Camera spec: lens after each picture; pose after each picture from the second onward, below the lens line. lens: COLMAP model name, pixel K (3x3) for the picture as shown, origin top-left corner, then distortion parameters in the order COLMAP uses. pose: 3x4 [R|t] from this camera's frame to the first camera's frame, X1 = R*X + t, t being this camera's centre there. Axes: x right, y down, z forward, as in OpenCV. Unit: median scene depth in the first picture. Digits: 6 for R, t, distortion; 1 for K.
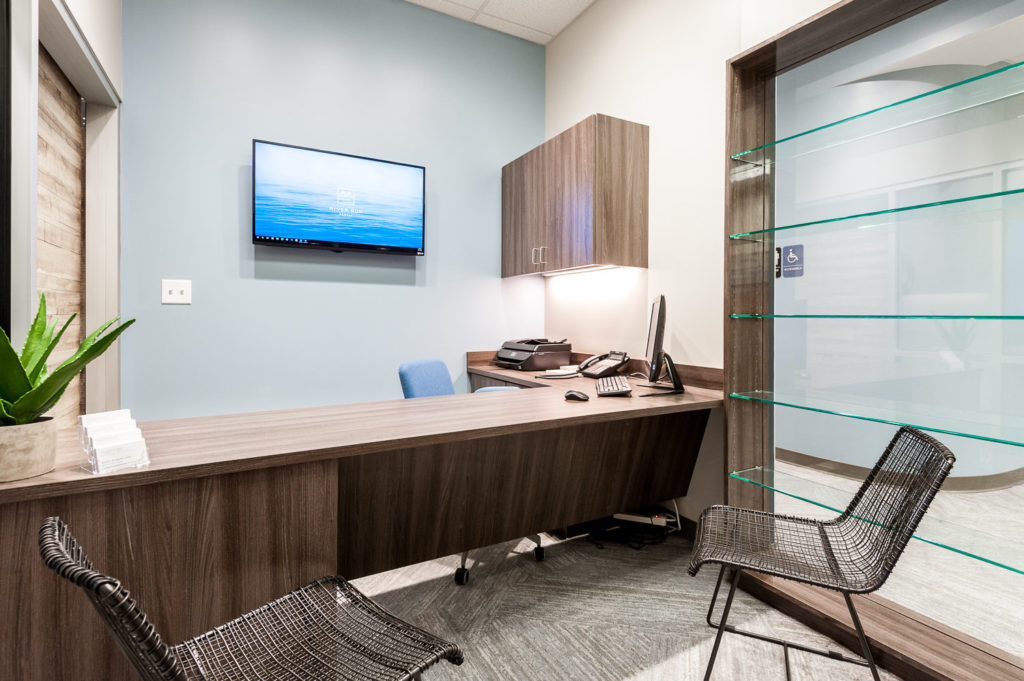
lens RADIAL K [[481.1, 0, 511.2], [0, 481.1, 326.0], [0, 0, 1]] dist [0.001160, 0.000264]
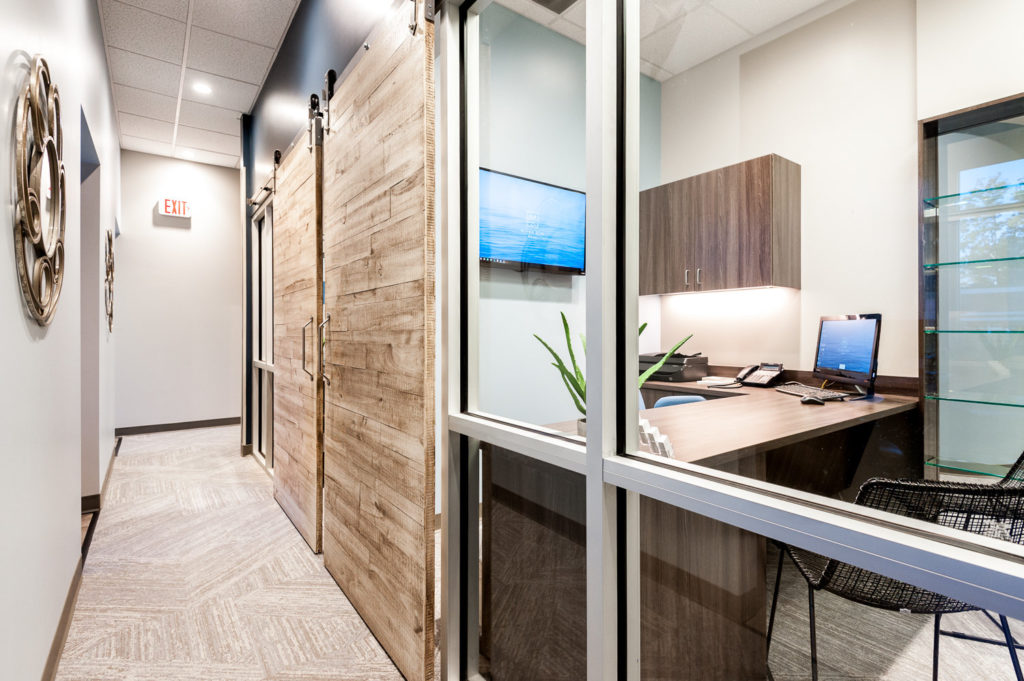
lens RADIAL K [[481.1, 0, 511.2], [0, 481.1, 326.0], [0, 0, 1]] dist [0.001160, 0.000264]
pose [[0.993316, -0.002132, 0.115408, -0.498327], [0.005515, 0.999564, -0.029010, -0.004590], [-0.115296, 0.029452, 0.992895, -0.038739]]
